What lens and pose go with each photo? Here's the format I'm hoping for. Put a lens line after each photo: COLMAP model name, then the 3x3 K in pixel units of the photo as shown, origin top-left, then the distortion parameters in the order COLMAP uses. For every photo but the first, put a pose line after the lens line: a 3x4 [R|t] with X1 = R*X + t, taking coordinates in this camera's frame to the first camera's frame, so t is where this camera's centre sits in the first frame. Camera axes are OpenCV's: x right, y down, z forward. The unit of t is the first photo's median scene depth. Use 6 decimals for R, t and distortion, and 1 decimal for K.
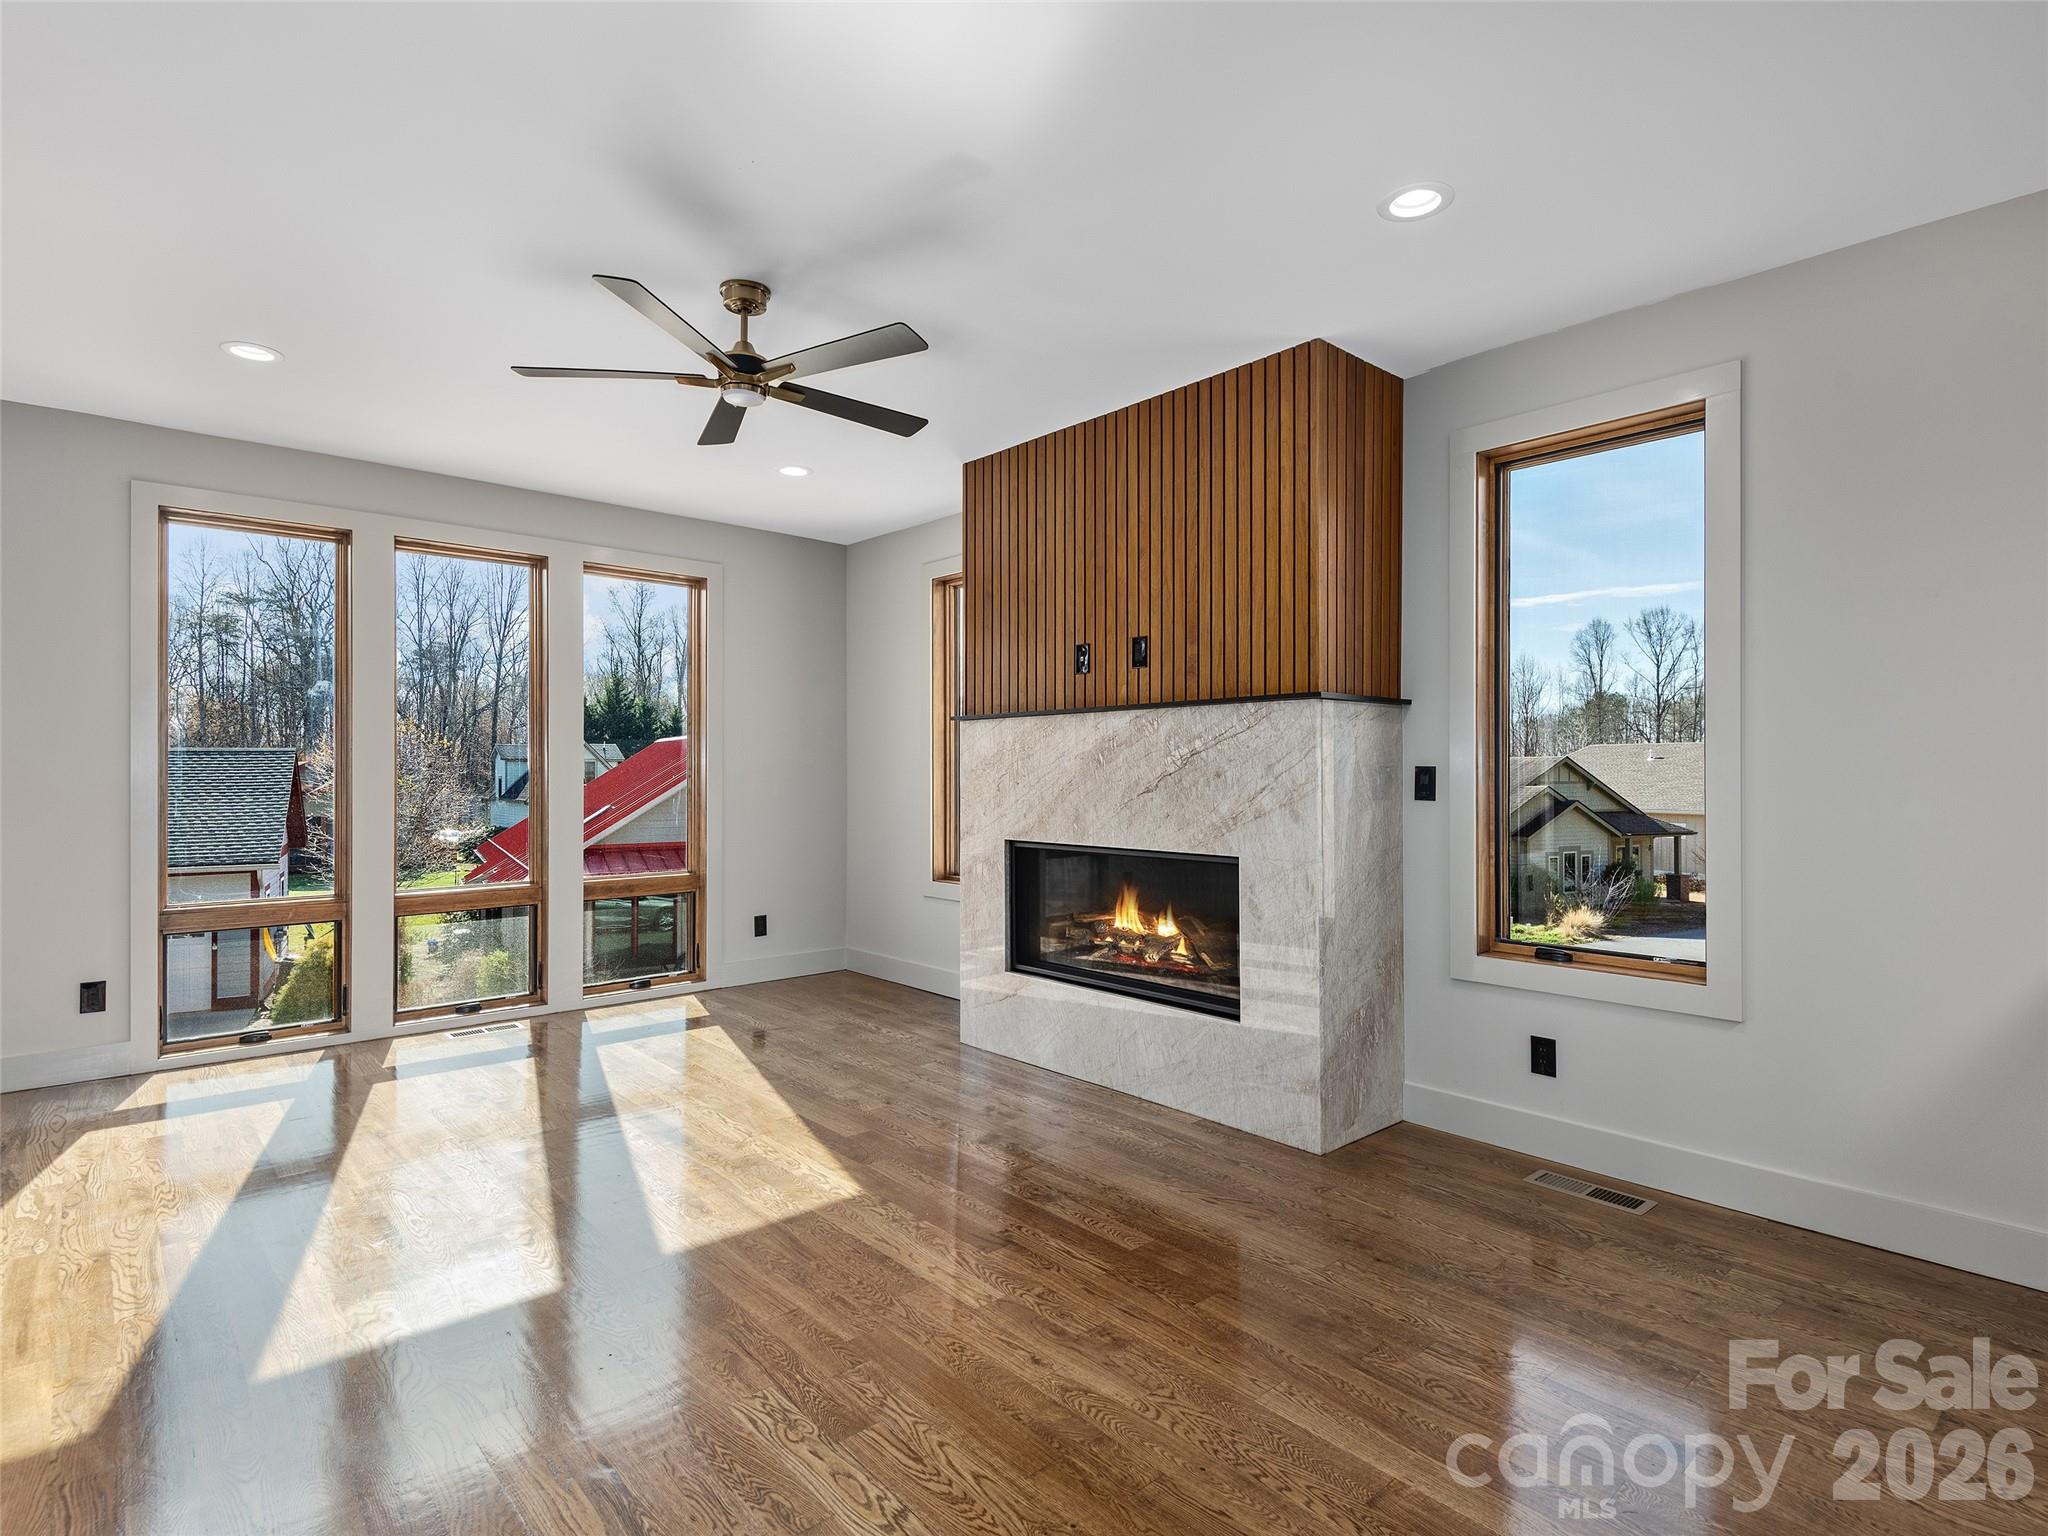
lens RADIAL K [[1049.0, 0, 1028.0], [0, 1049.0, 758.3], [0, 0, 1]] dist [-0.002354, -0.001186]
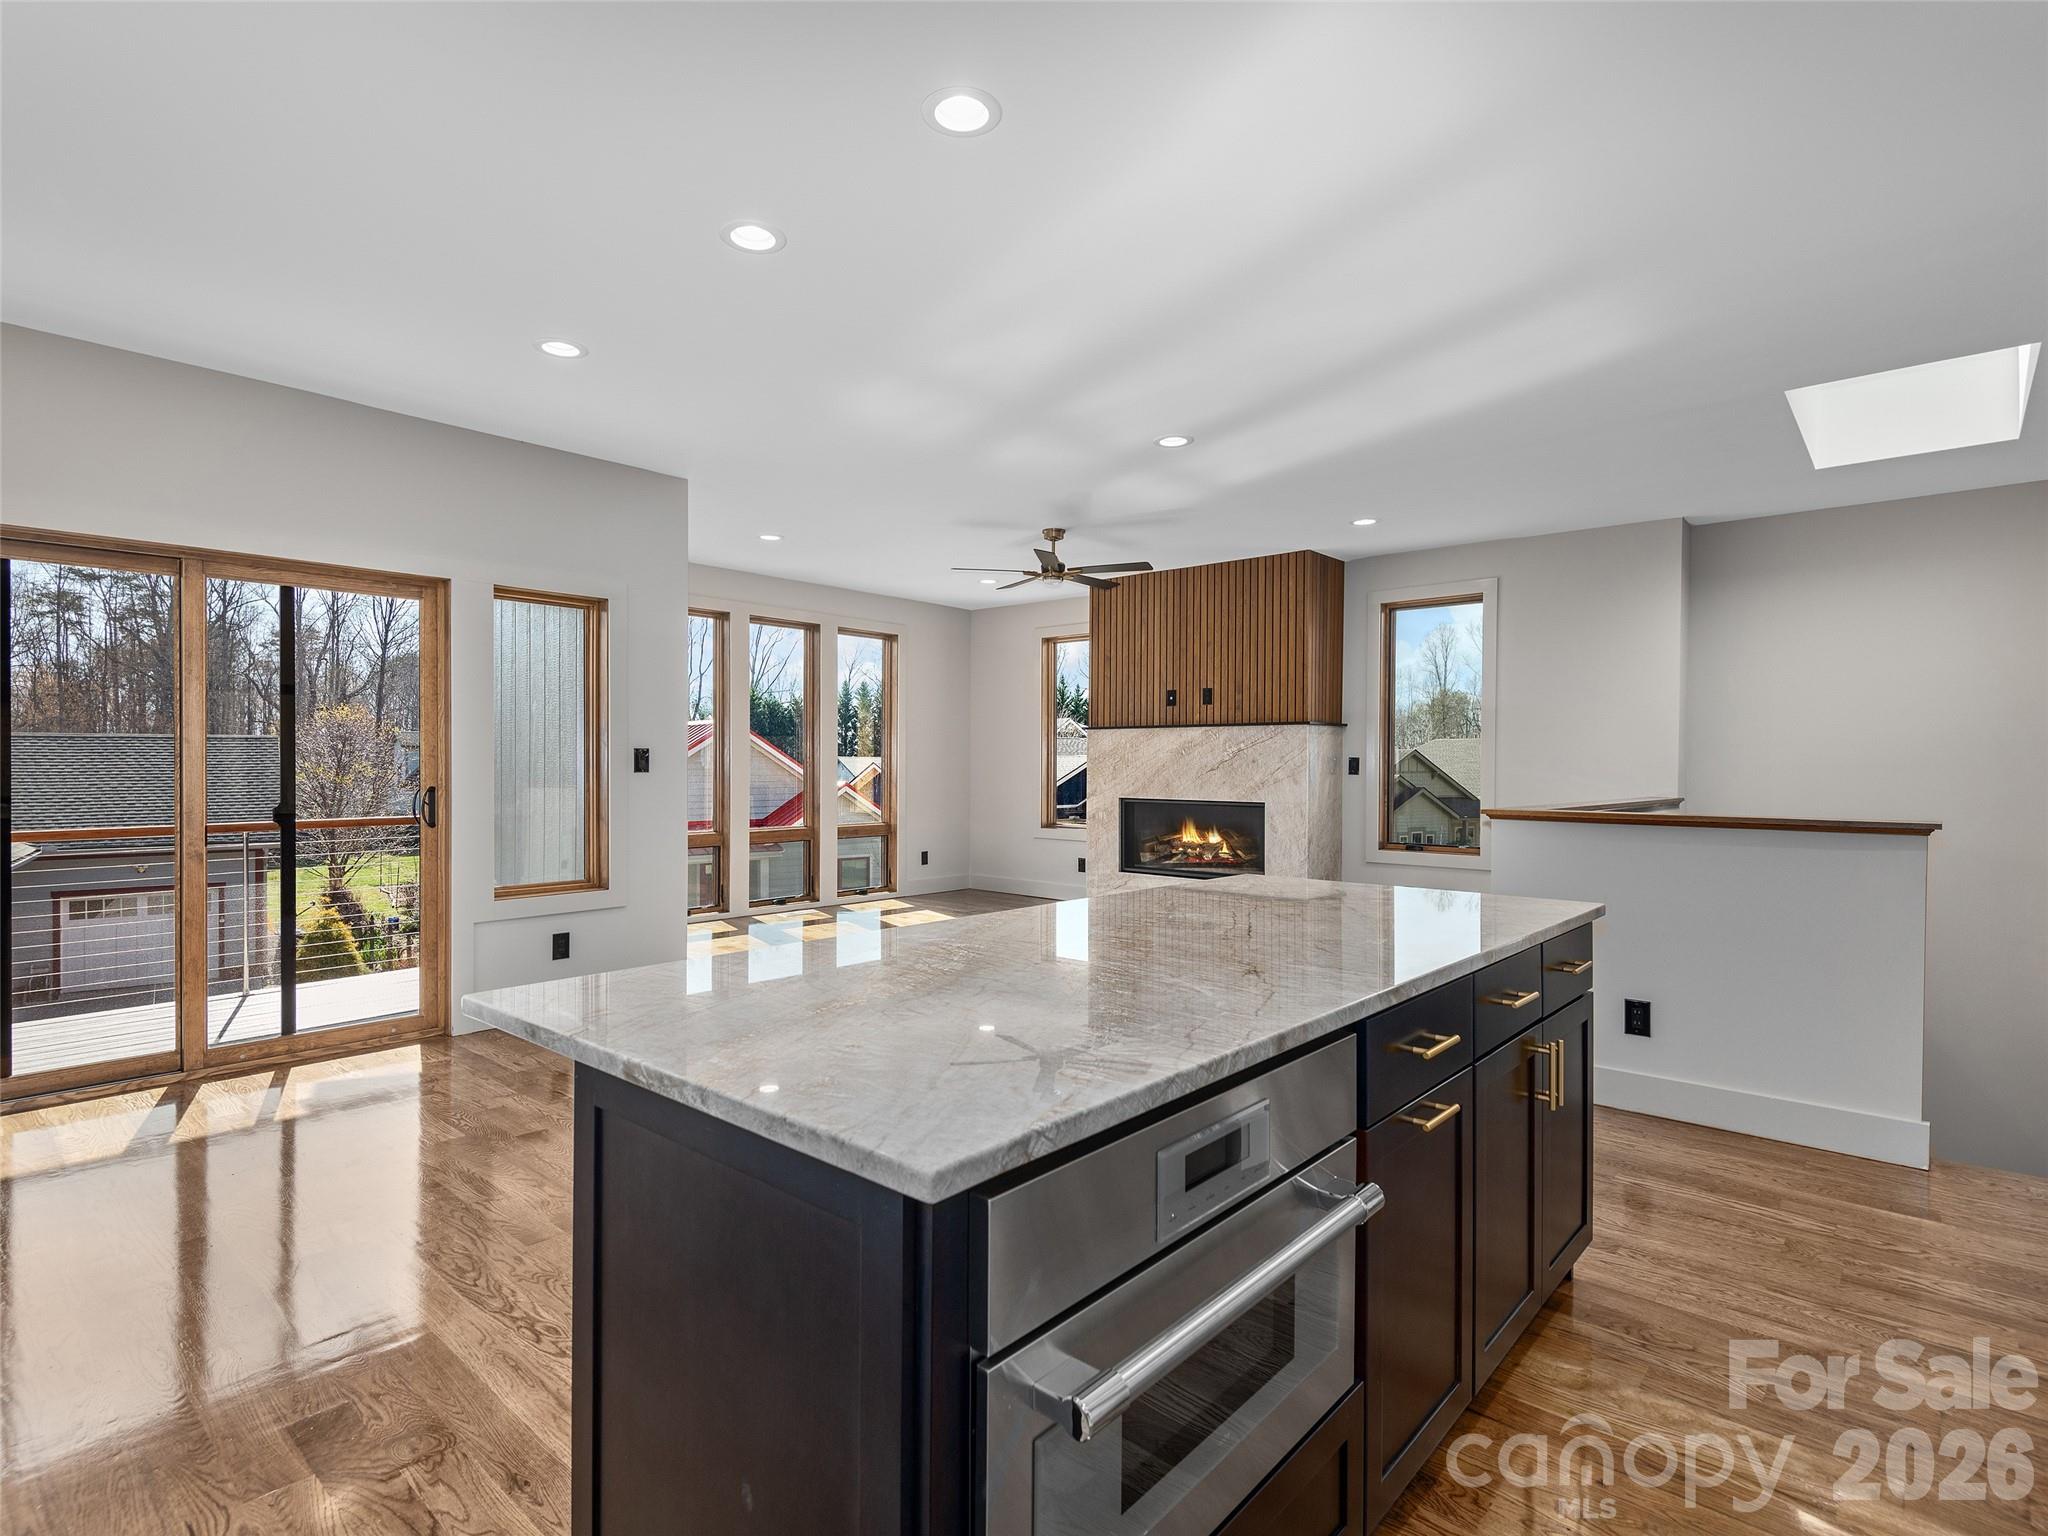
lens RADIAL K [[1049.0, 0, 1023.2], [0, 1049.0, 774.5], [0, 0, 1]] dist [-0.002354, -0.001186]
pose [[0.993045, 0.003188, 0.117689, -0.453041], [-0.006185, 0.999665, 0.025113, -0.006064], [-0.117569, -0.025666, 0.992733, -0.858443]]
